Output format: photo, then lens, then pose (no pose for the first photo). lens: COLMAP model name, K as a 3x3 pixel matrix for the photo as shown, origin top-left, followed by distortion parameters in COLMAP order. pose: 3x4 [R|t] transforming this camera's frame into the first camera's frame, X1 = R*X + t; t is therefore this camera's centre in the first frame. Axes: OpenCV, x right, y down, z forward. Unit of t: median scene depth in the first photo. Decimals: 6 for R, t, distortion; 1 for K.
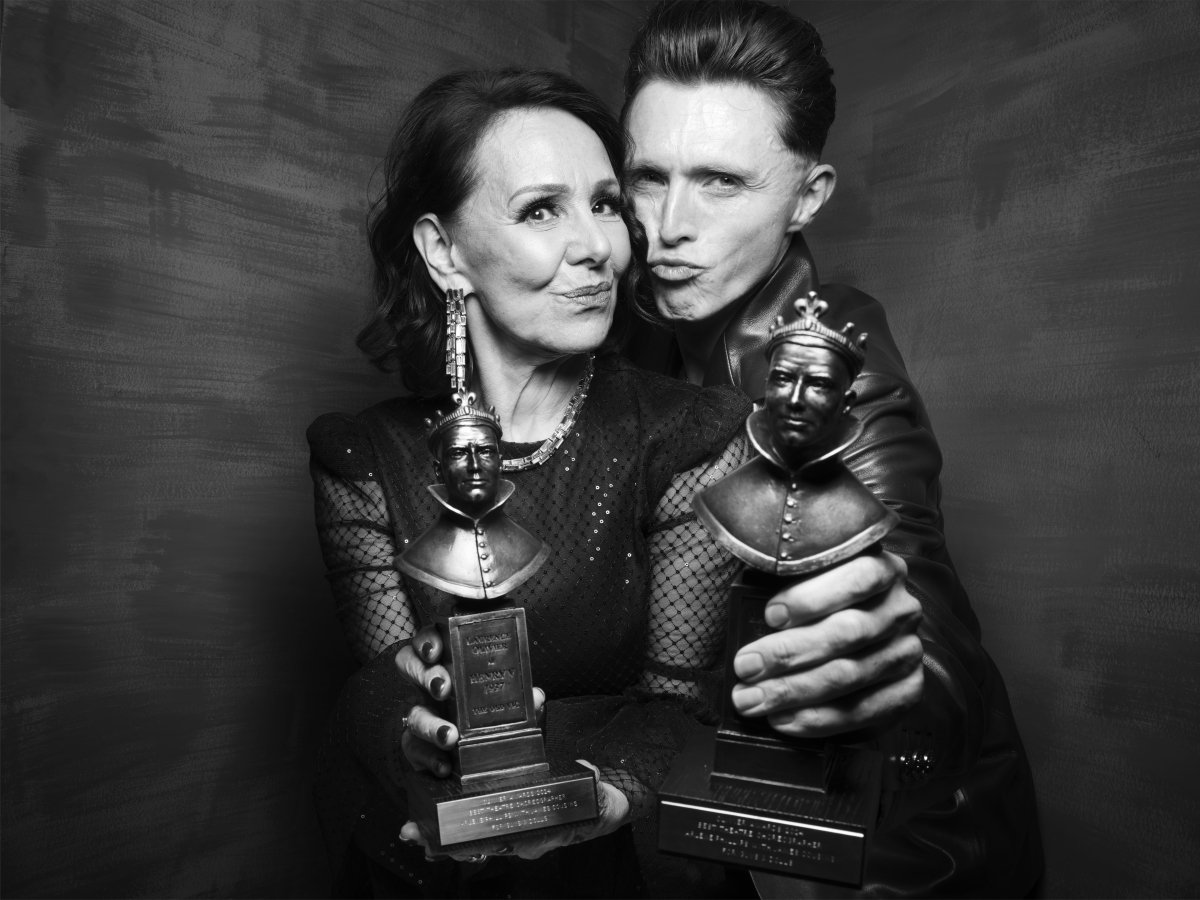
lens RADIAL K [[1365.8, 0, 559.8], [0, 1365.8, 456.3], [0, 0, 1]] dist [0.010271, 0.000000]
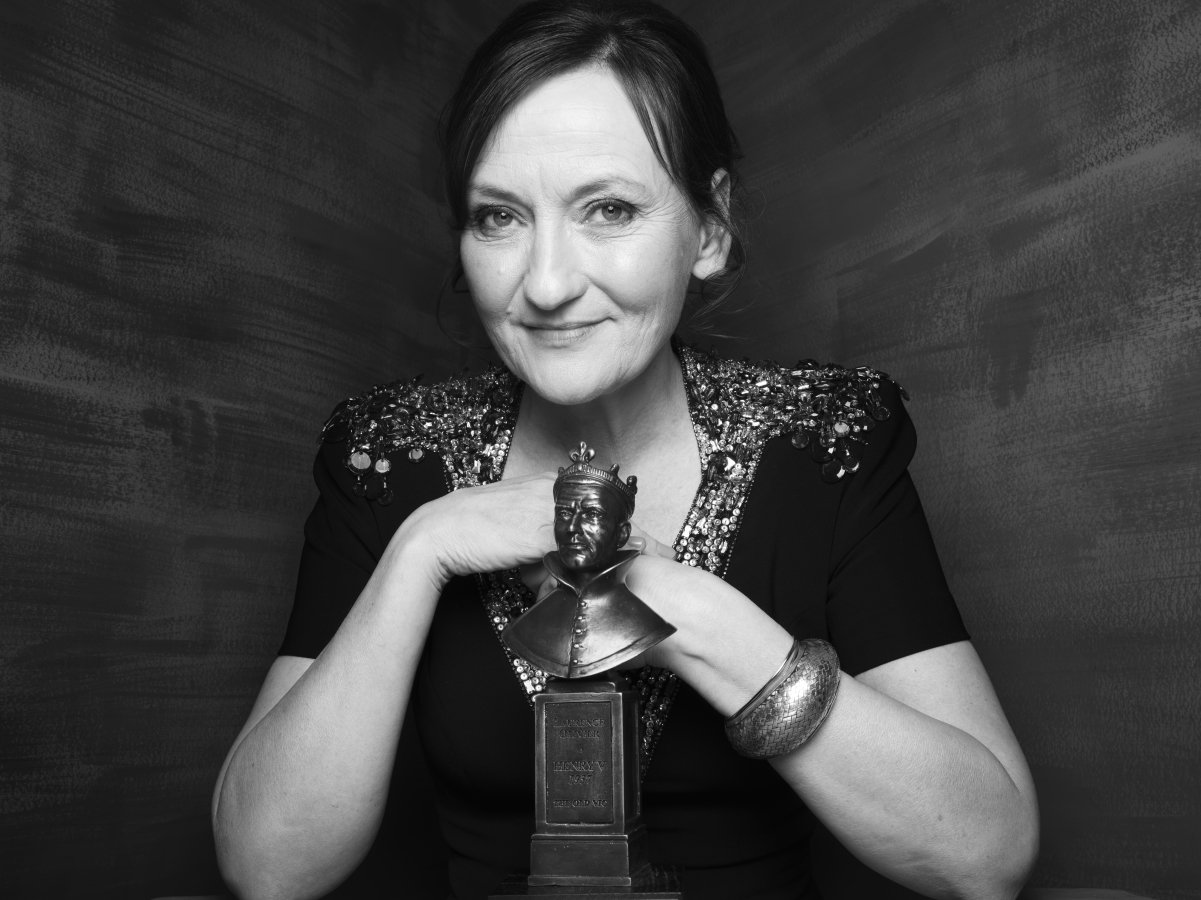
lens RADIAL K [[1328.9, 0, 622.8], [0, 1328.9, 478.8], [0, 0, 1]] dist [0.010129, 0.000000]
pose [[0.988415, -0.041844, 0.145894, -0.017524], [0.061723, 0.988988, -0.134514, -0.040045], [-0.138659, 0.141960, 0.980113, 0.316060]]
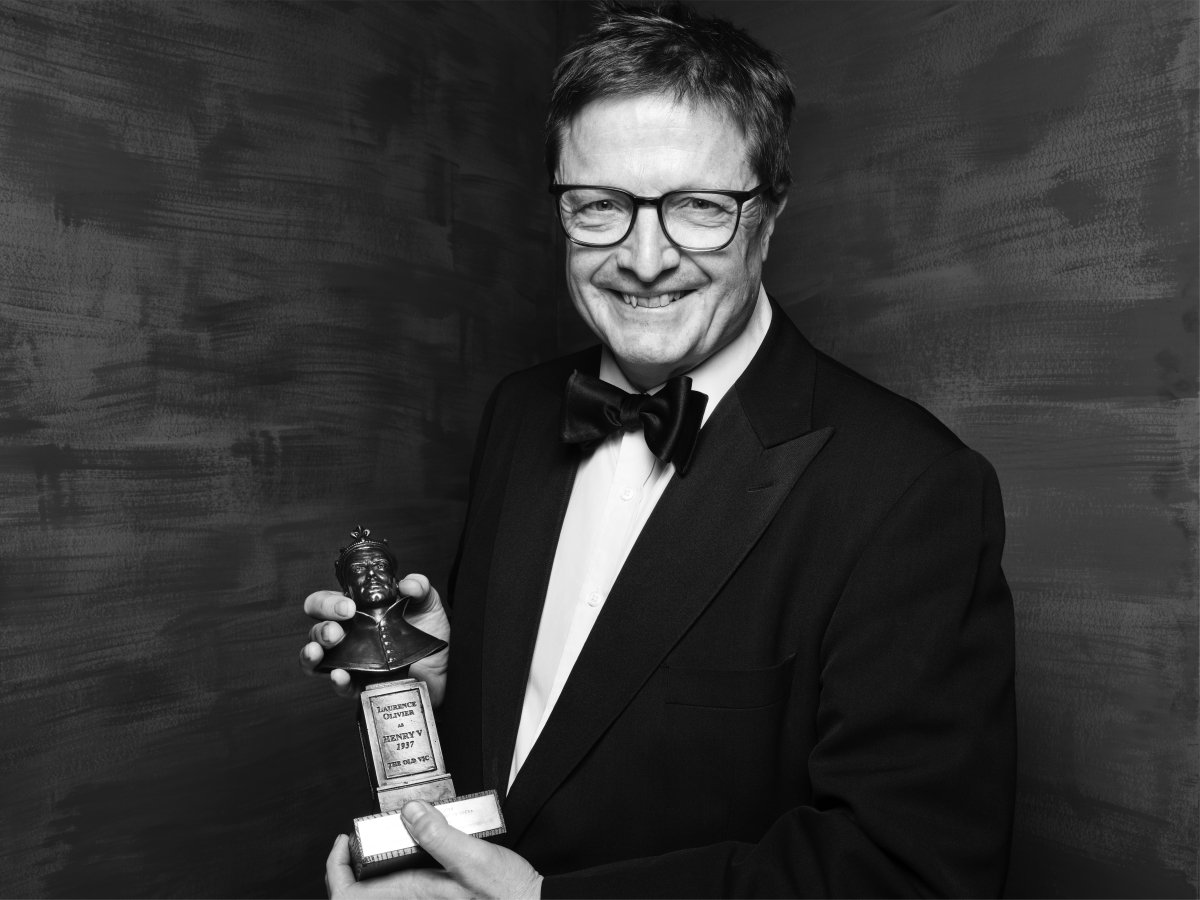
lens RADIAL K [[1365.8, 0, 616.3], [0, 1365.8, 478.7], [0, 0, 1]] dist [0.010271, 0.000000]
pose [[0.992002, -0.056132, 0.113051, 0.006461], [0.053192, 0.998167, 0.028853, -0.183540], [-0.114464, -0.022609, 0.993170, -0.038228]]
